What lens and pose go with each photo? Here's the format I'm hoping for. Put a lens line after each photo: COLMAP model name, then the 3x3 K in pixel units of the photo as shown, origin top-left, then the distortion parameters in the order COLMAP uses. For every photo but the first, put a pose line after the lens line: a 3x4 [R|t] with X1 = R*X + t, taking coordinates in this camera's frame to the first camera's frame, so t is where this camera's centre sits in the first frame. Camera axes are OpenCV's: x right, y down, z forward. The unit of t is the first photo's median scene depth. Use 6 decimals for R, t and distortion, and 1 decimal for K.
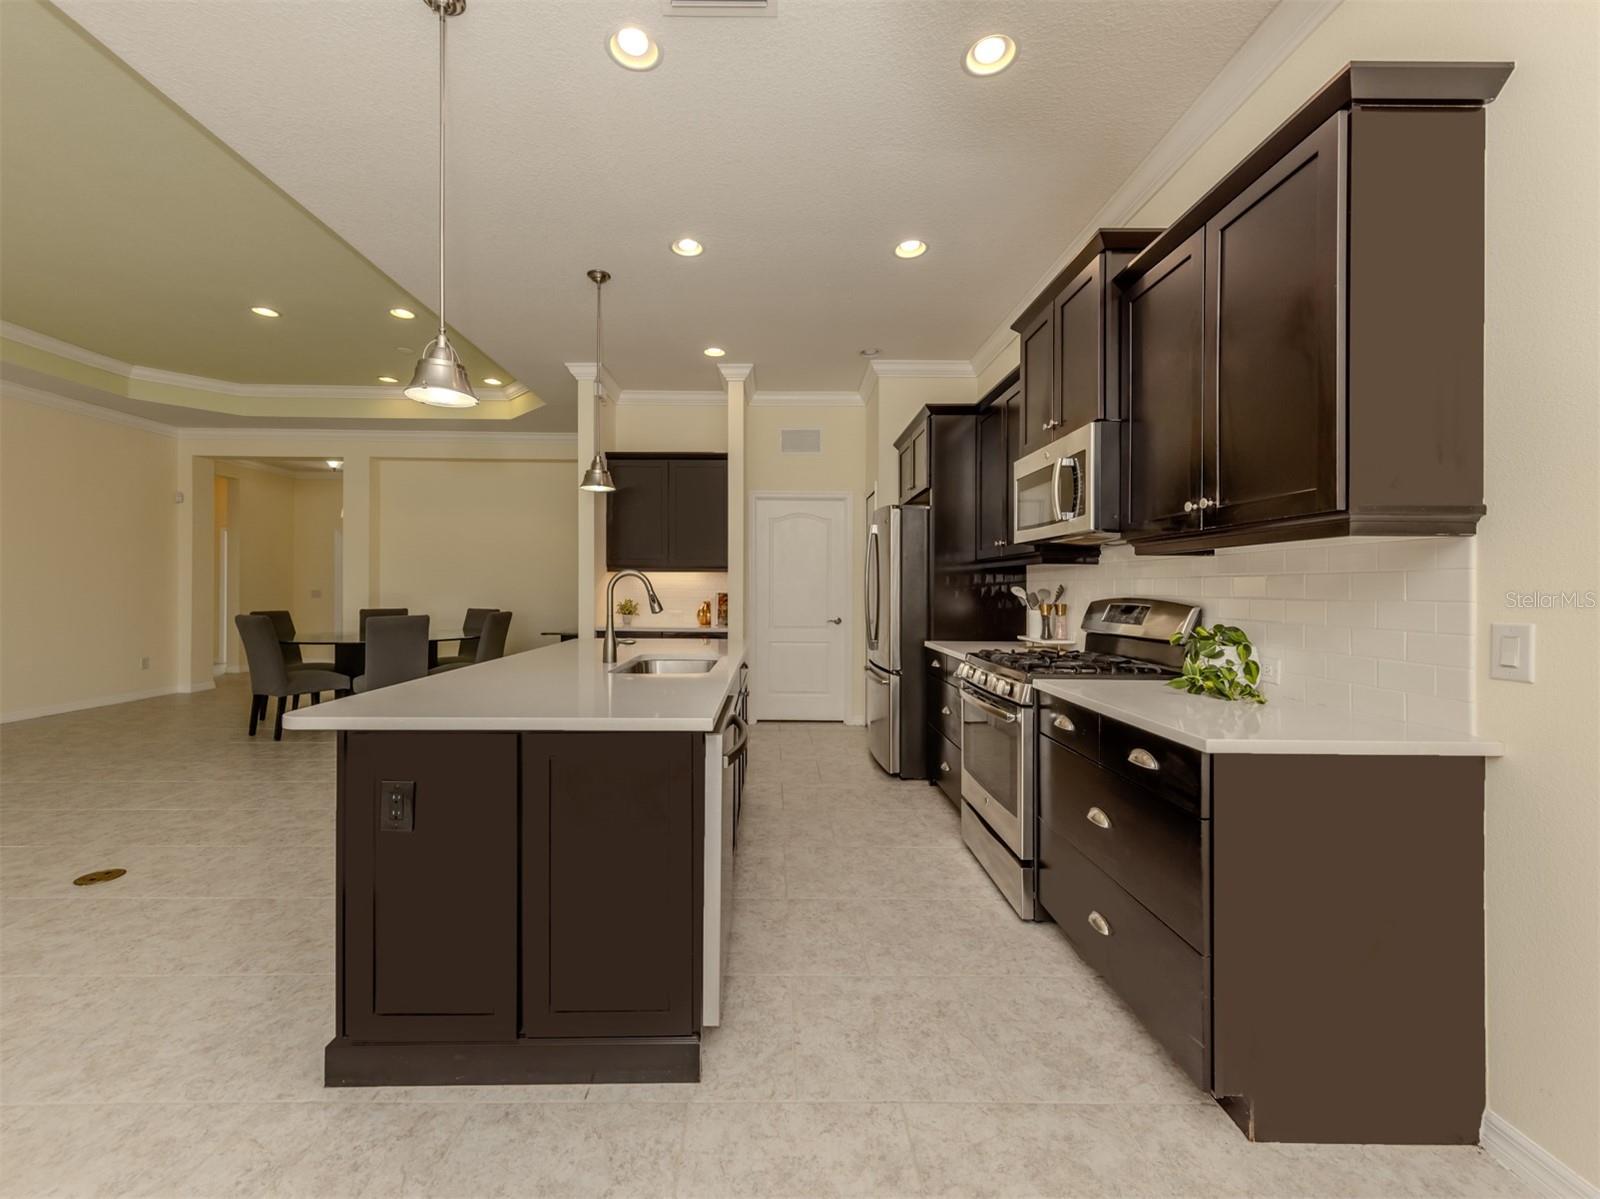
lens RADIAL K [[635.7, 0, 789.2], [0, 635.7, 581.1], [0, 0, 1]] dist [0.011903, -0.000241]
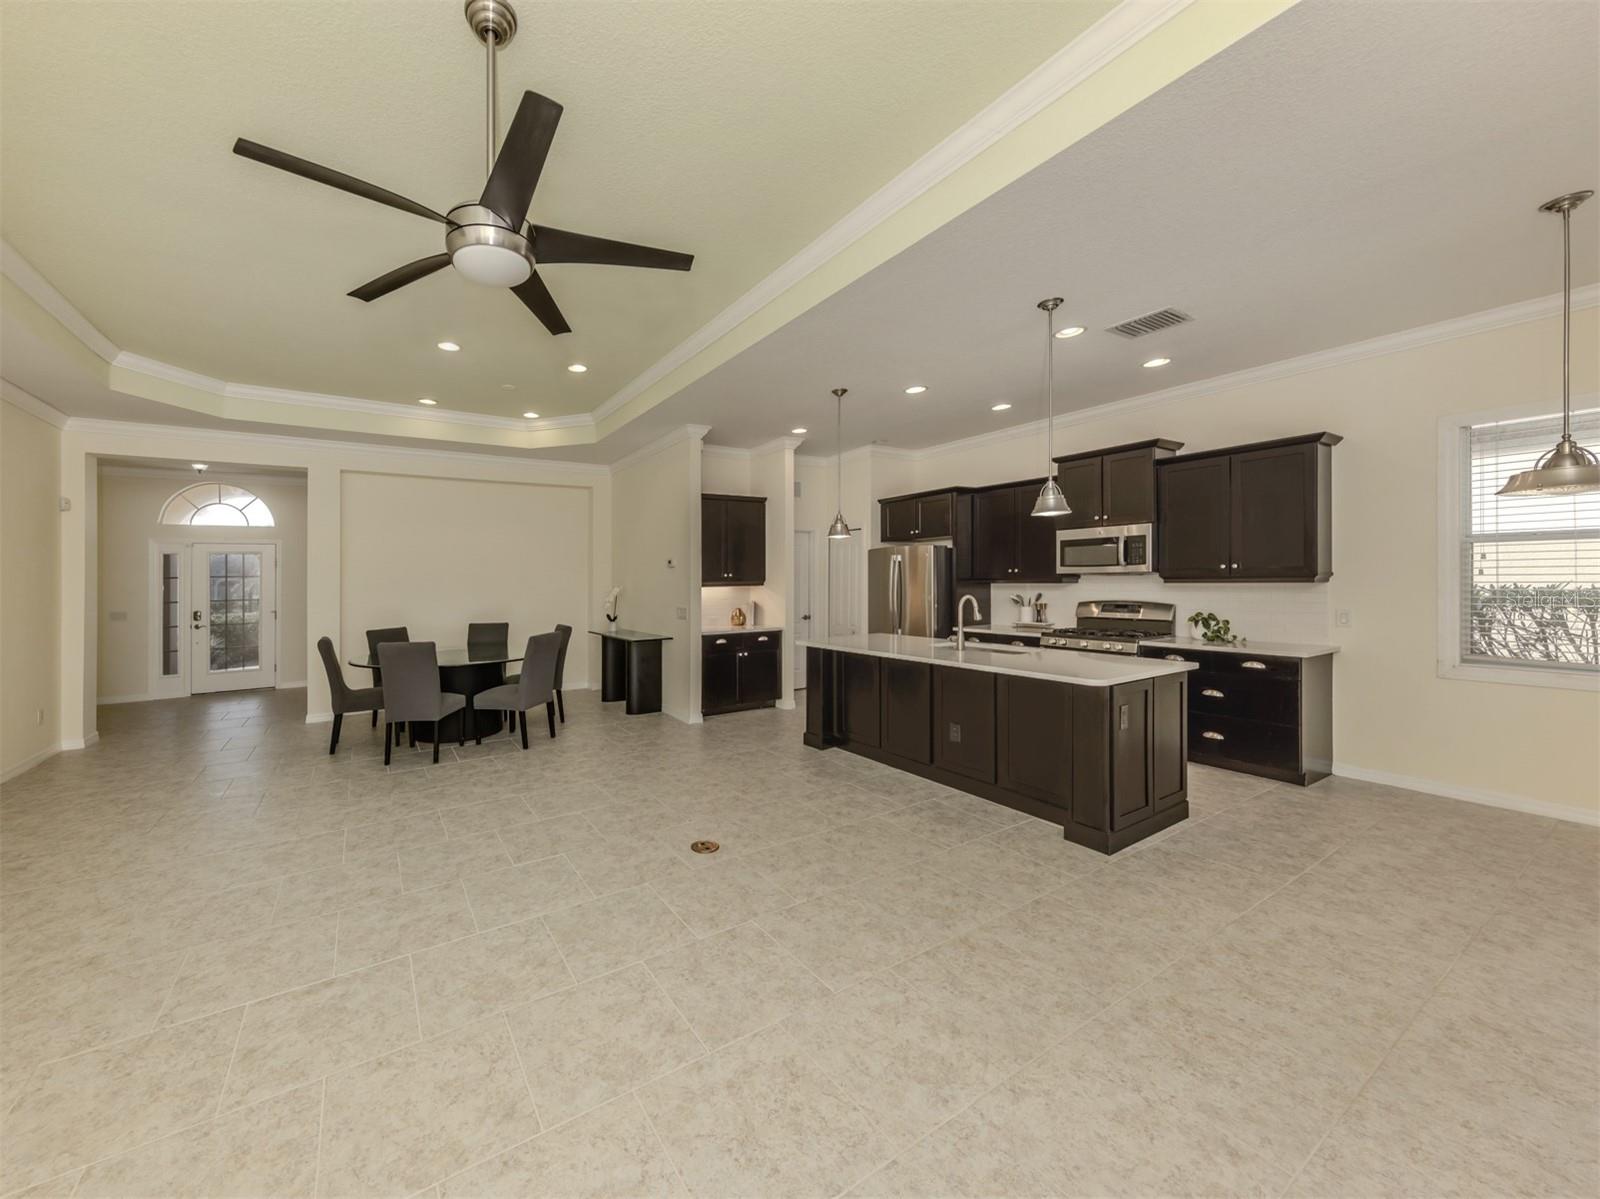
lens RADIAL K [[560.0, 0, 708.8], [0, 560.0, 578.9], [0, 0, 1]] dist [0.000301, 0.000101]
pose [[0.881718, -0.019669, 0.471367, -1.636592], [0.016067, 0.999803, 0.011665, -0.093015], [-0.471503, -0.002712, 0.881860, 0.009815]]
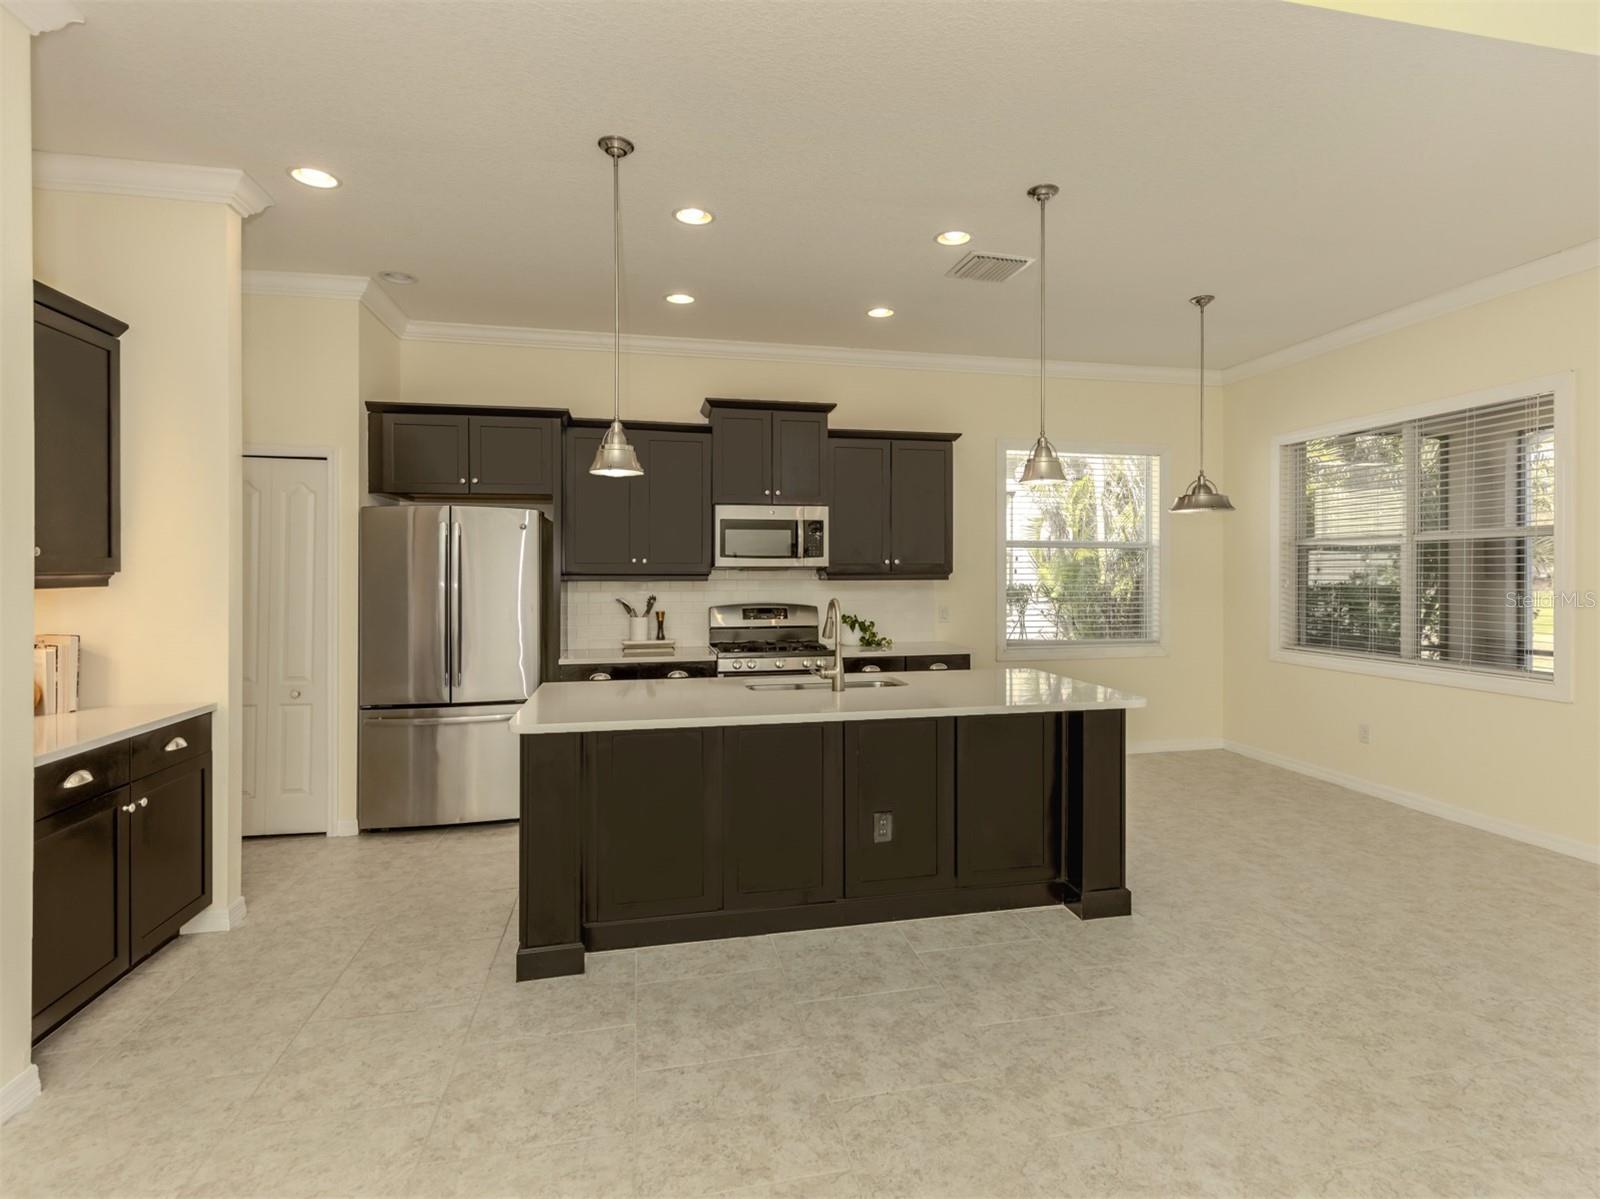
lens RADIAL K [[810.7, 0, 795.9], [0, 810.7, 581.2], [0, 0, 1]] dist [0.006934, -0.000894]
pose [[-0.168436, -0.016727, 0.985571, -1.602910], [-0.011896, 0.999818, 0.014936, -0.065094], [-0.985641, -0.009208, -0.168604, 1.347785]]
